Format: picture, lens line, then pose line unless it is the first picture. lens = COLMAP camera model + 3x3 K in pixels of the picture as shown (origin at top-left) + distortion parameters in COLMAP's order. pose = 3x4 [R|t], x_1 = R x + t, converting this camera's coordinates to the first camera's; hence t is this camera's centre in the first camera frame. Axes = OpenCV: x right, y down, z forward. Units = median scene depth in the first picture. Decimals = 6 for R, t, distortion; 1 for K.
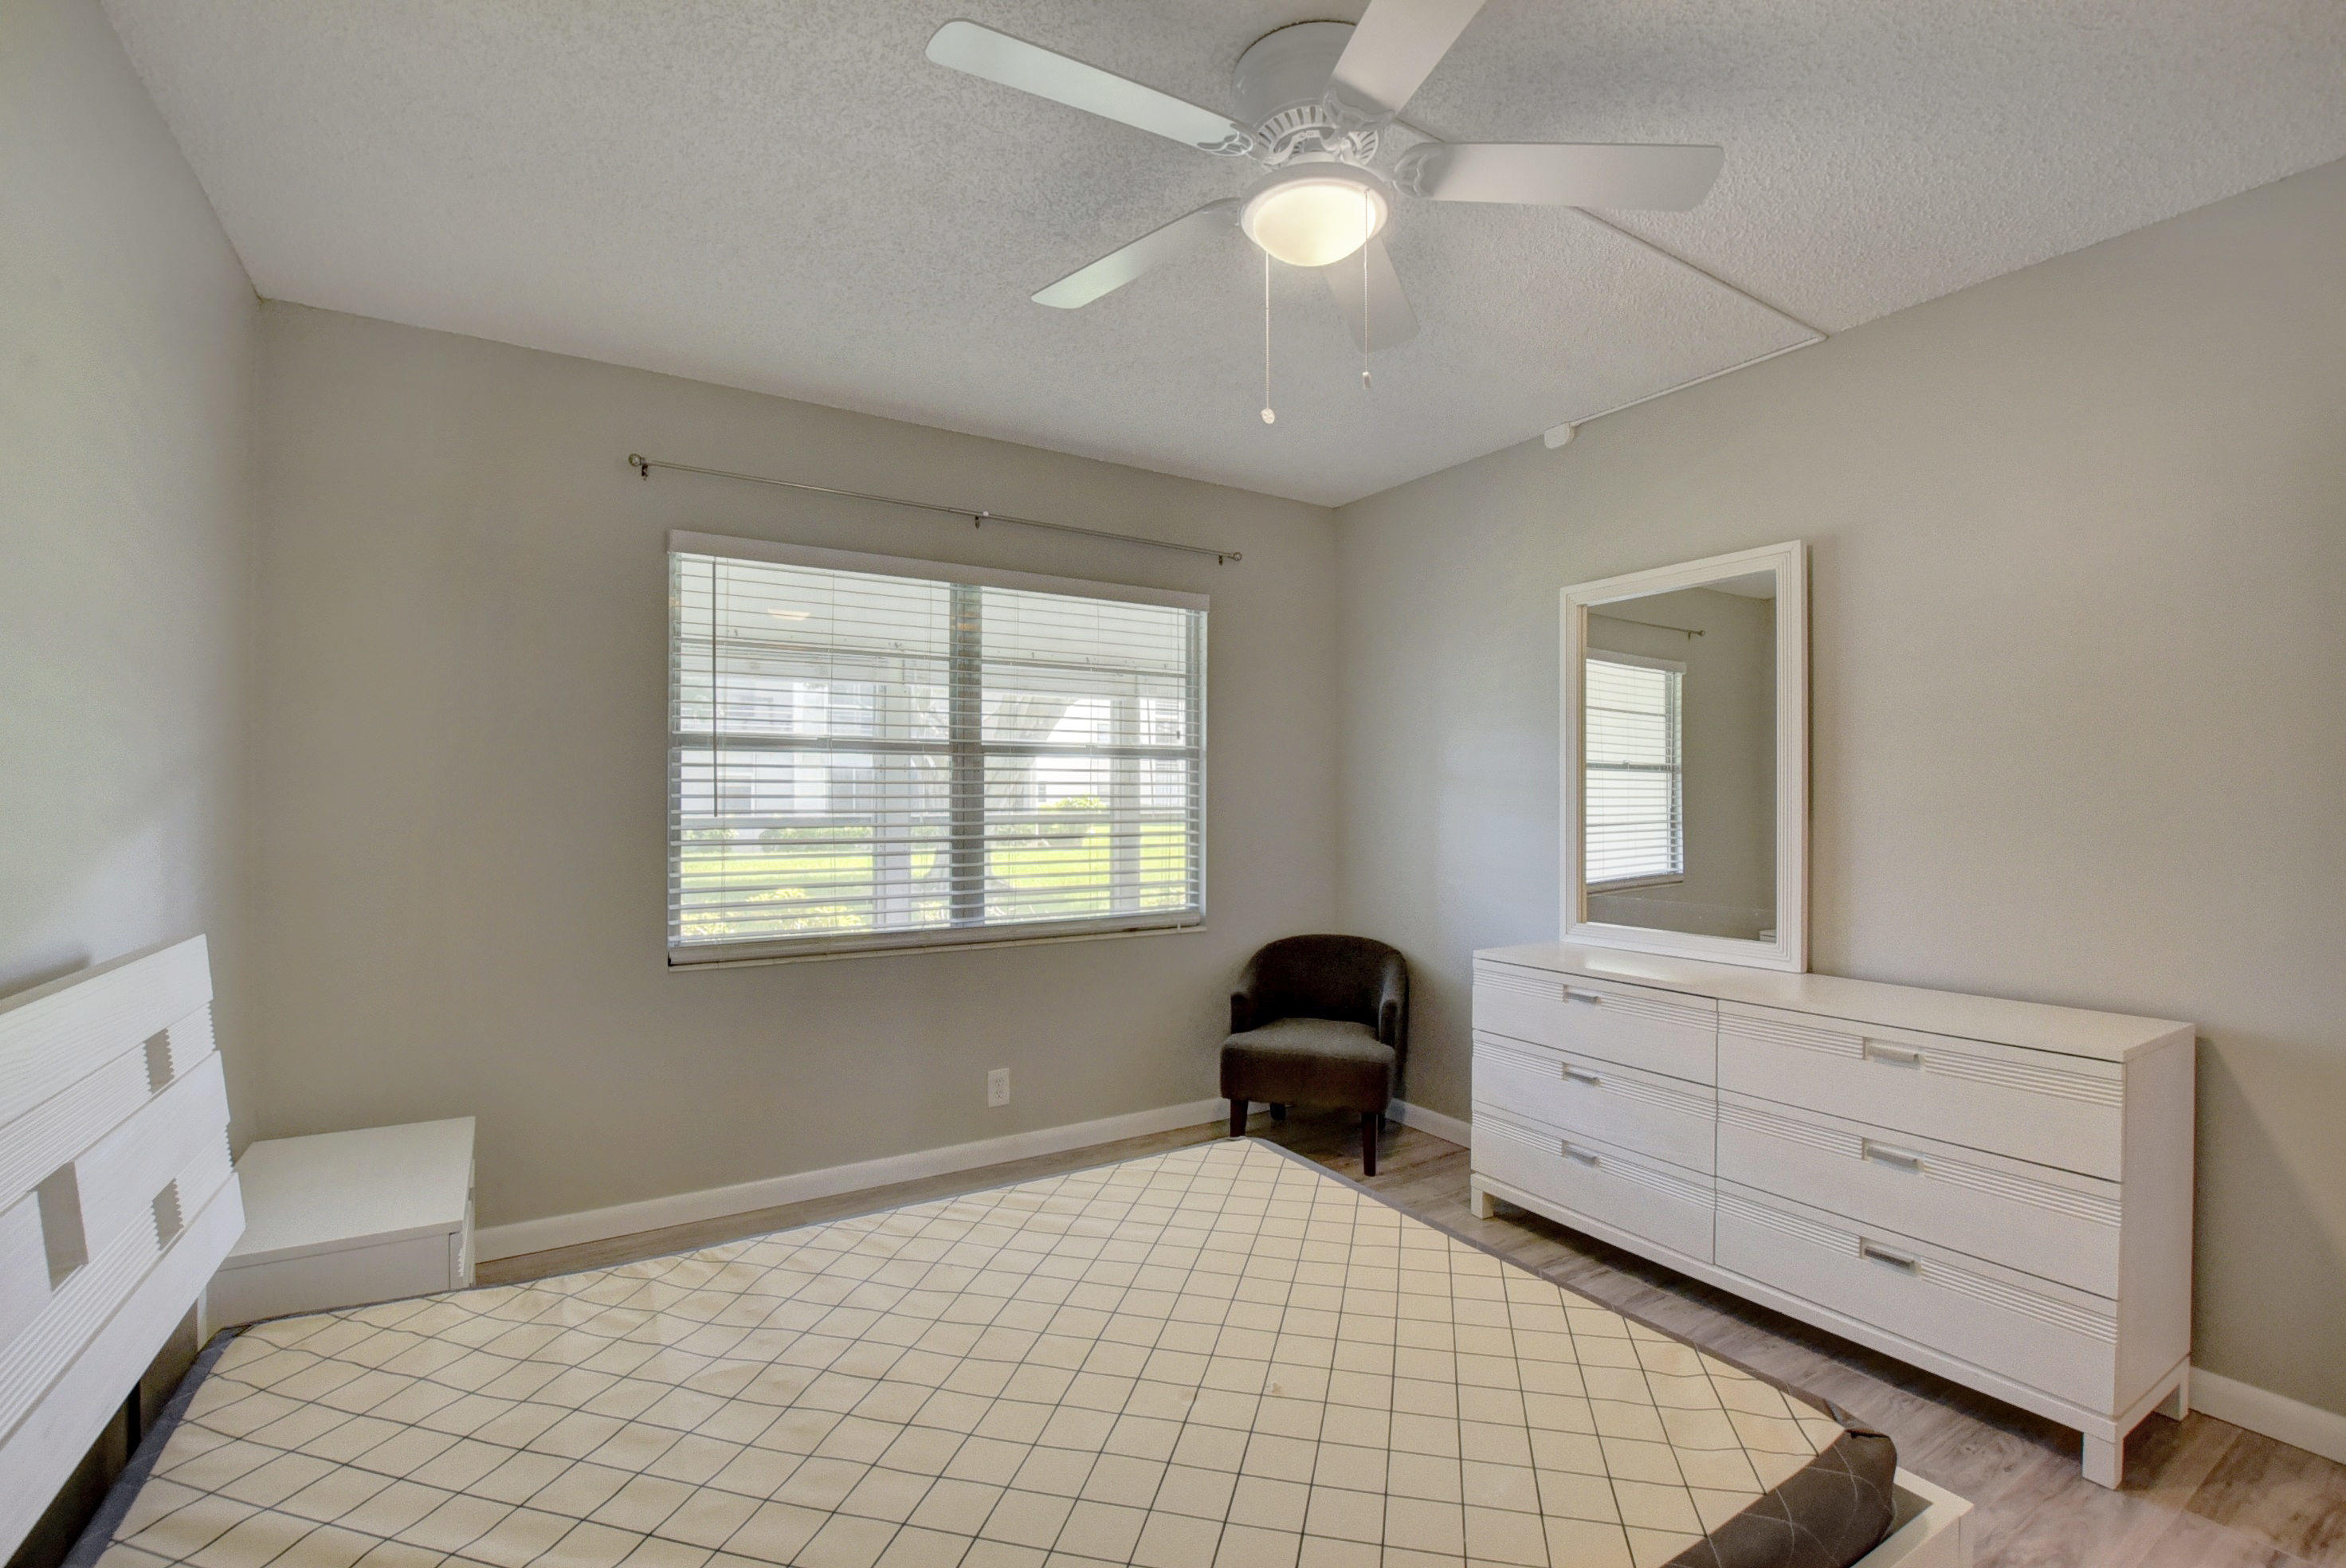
lens RADIAL K [[1035.5, 0, 1171.0], [0, 1035.5, 815.4], [0, 0, 1]] dist [0.001924, 0.000097]
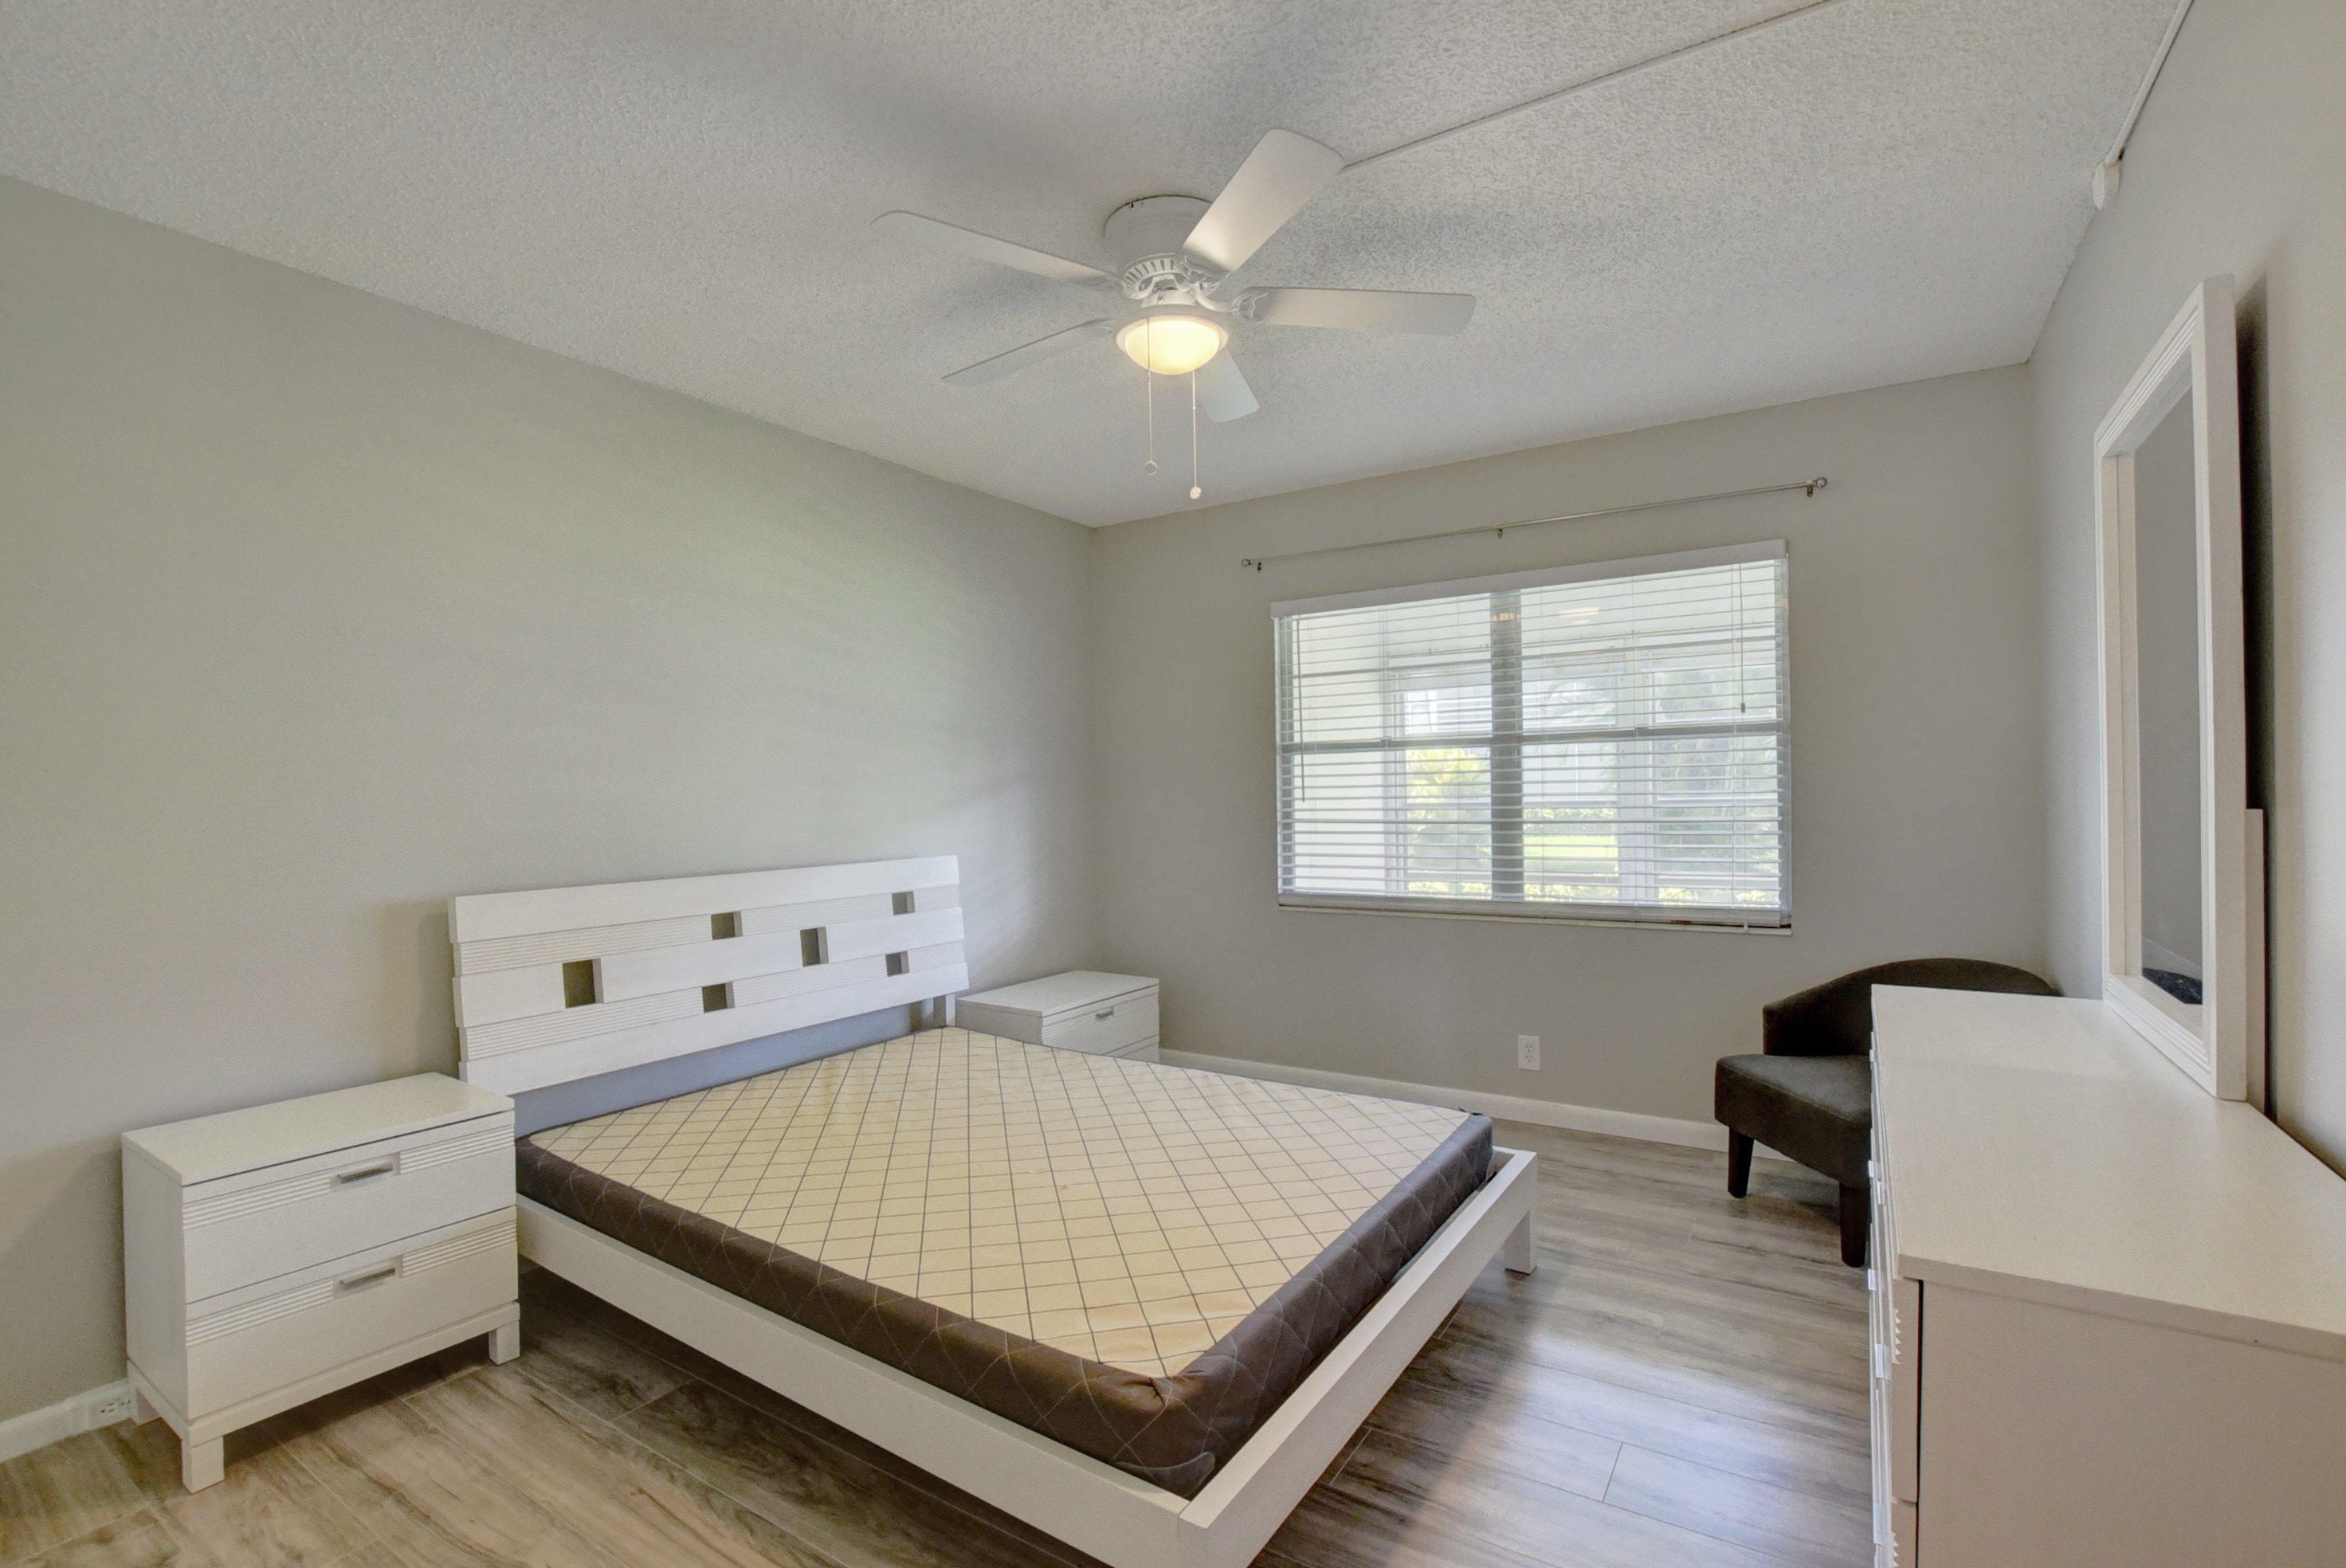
lens RADIAL K [[1017.9, 0, 1183.8], [0, 1017.9, 808.4], [0, 0, 1]] dist [-0.021687, 0.000410]
pose [[0.453301, 0.004094, -0.891348, 0.614654], [0.003517, 0.999973, 0.006382, 0.000636], [0.891351, -0.006028, 0.453275, 0.205735]]
